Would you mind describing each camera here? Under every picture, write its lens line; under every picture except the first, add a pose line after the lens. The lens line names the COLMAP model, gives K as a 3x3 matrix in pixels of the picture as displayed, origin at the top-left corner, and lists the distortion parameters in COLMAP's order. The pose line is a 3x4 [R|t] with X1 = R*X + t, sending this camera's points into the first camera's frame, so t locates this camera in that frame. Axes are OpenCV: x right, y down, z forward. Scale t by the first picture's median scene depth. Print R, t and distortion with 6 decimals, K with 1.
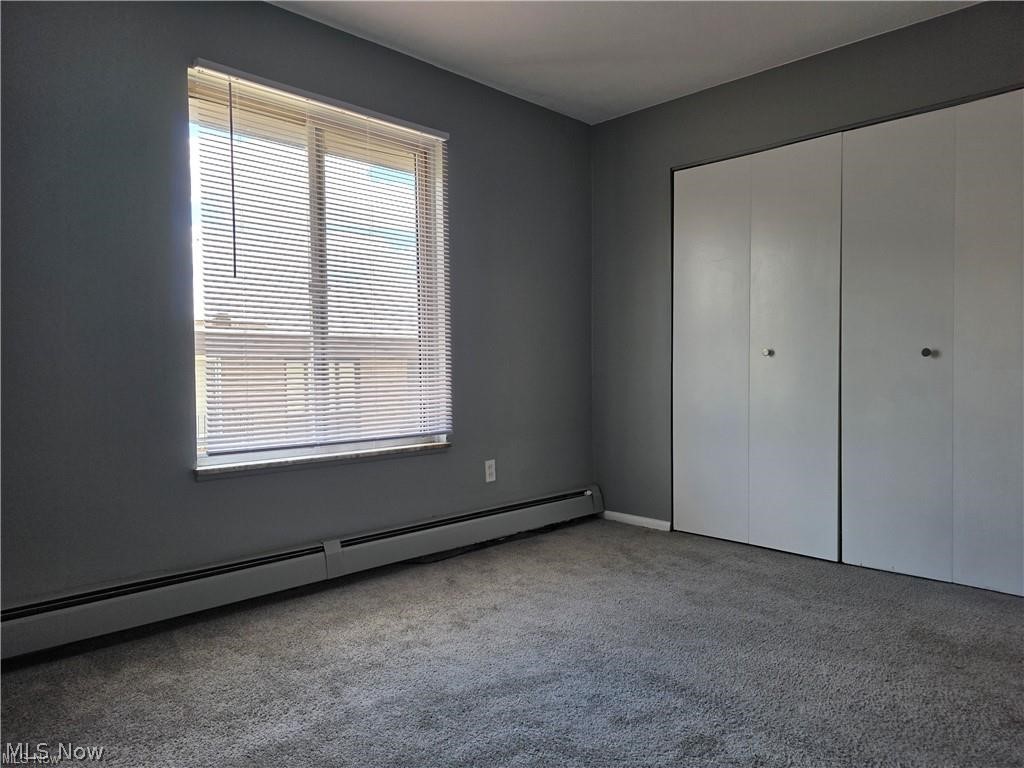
lens RADIAL K [[698.3, 0, 512.0], [0, 698.3, 384.0], [0, 0, 1]] dist [0.035374, -0.002778]
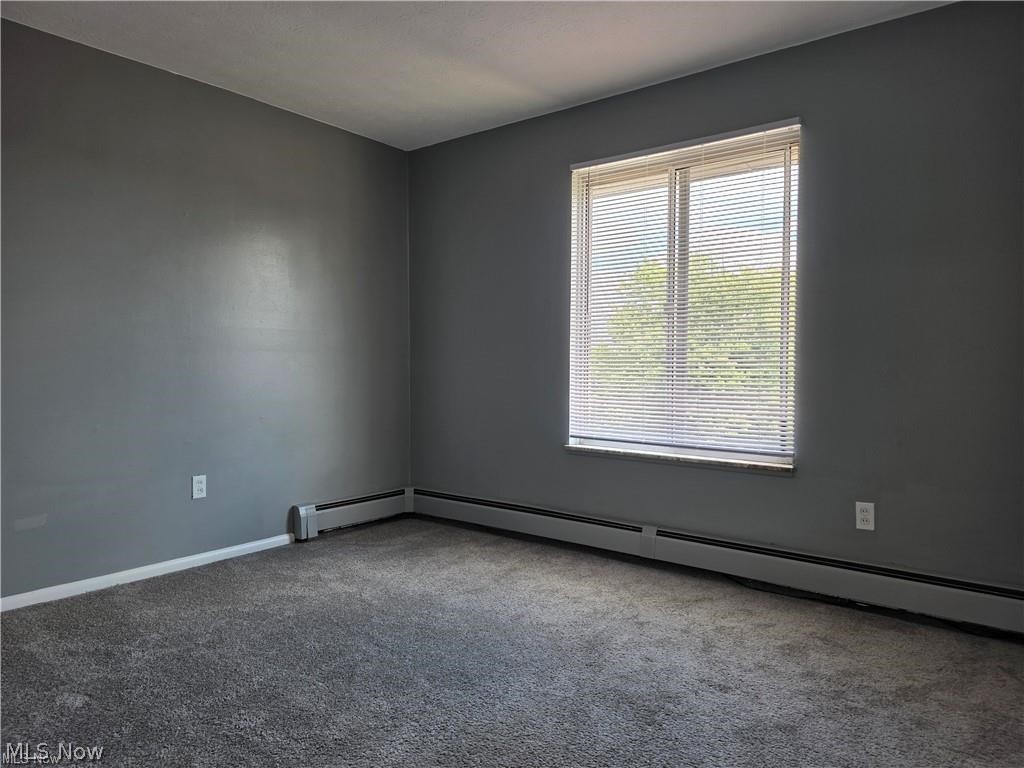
lens RADIAL K [[698.3, 0, 512.0], [0, 698.3, 384.0], [0, 0, 1]] dist [0.035374, -0.002778]
pose [[0.118632, 0.048232, -0.991766, 0.854845], [-0.024958, 0.998649, 0.045582, -0.061218], [0.992625, 0.019345, 0.119676, 0.618654]]
